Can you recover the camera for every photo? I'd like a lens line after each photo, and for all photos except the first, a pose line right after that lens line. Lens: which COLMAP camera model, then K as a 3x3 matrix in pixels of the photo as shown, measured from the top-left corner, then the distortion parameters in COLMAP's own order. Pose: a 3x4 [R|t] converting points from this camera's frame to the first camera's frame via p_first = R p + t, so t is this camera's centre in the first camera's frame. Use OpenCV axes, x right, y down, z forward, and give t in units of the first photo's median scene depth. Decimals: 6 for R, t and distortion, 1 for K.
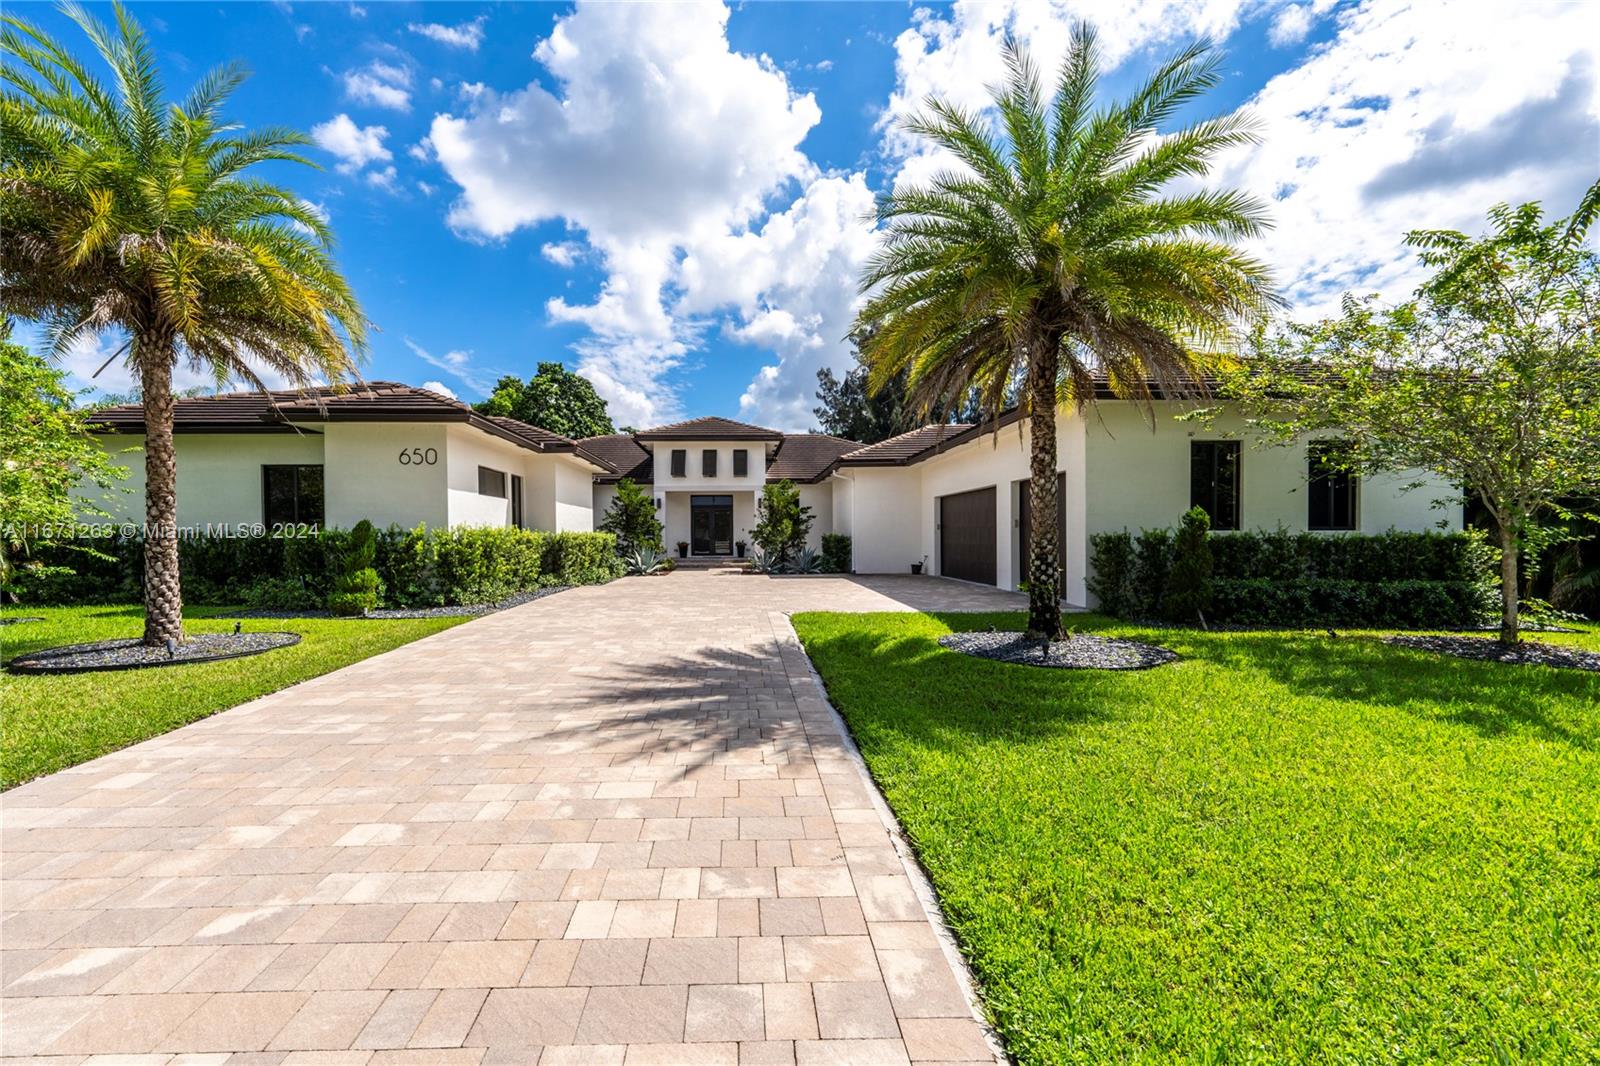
lens RADIAL K [[667.8, 0, 757.6], [0, 667.8, 534.7], [0, 0, 1]] dist [-0.002005, -0.000397]
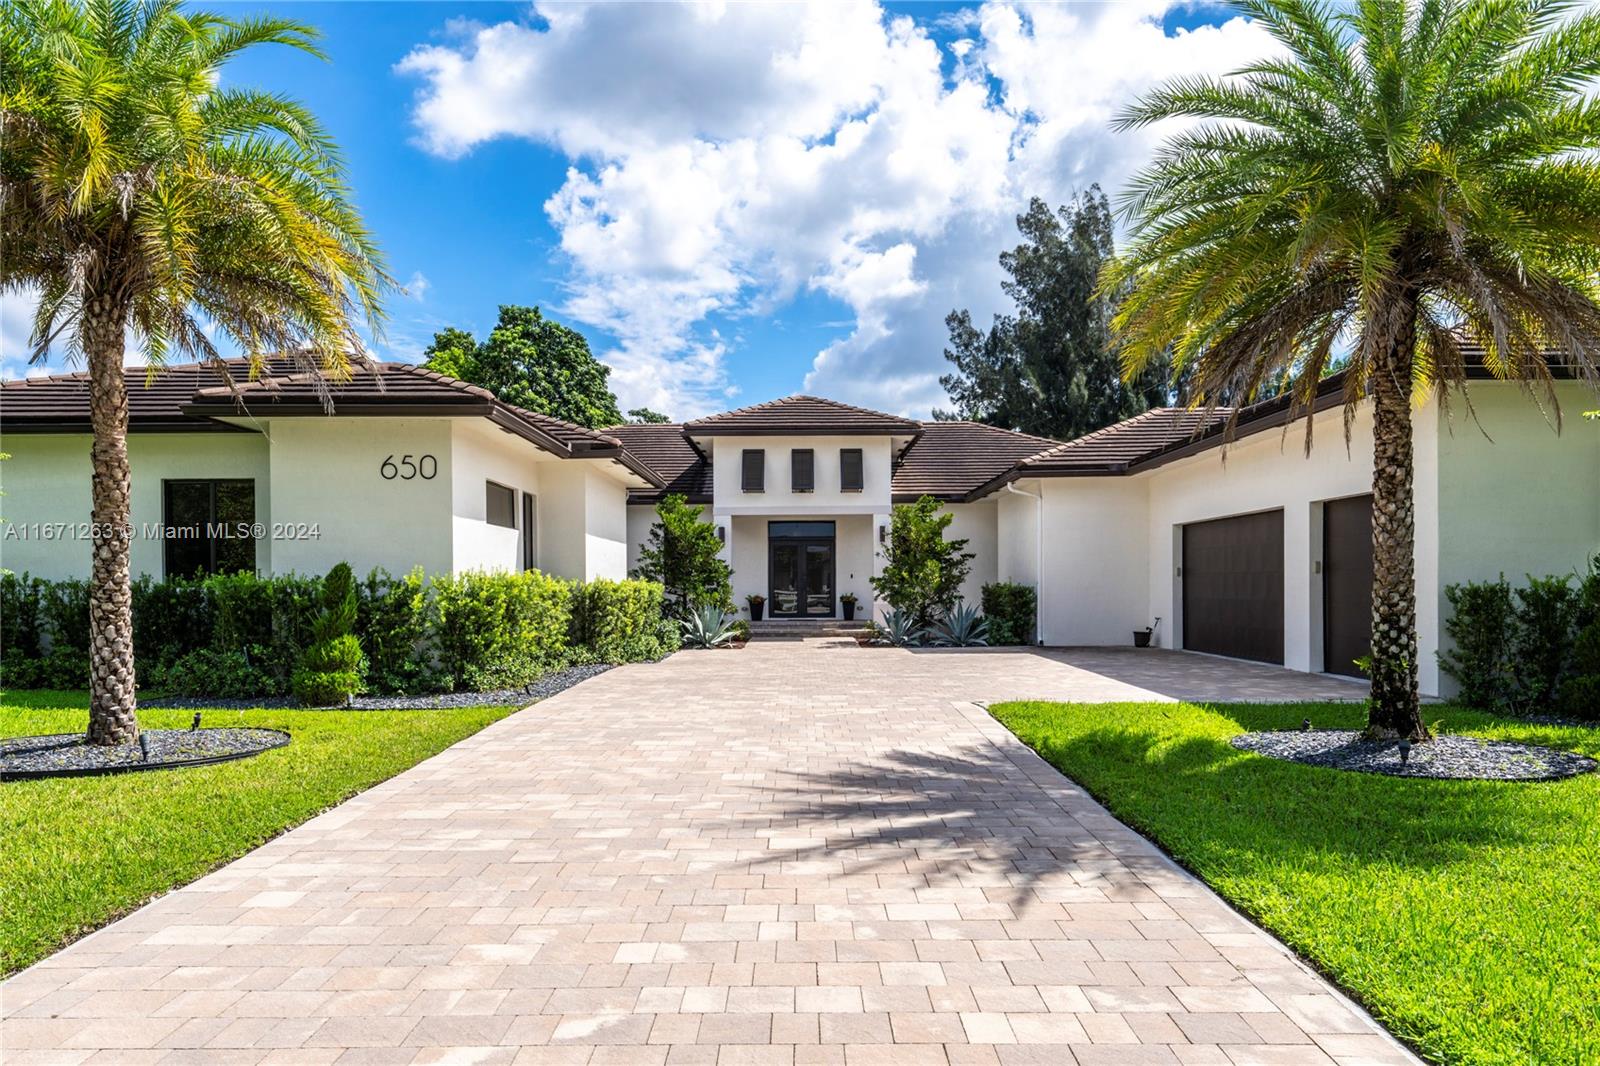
lens RADIAL K [[1106.6, 0, 800.0], [0, 1106.6, 582.5], [0, 0, 1]] dist [0.000085, 0.001448]
pose [[0.999507, -0.000150, -0.031404, -0.100799], [0.000129, 1.000000, -0.000673, -0.002024], [0.031404, 0.000668, 0.999507, -0.103942]]
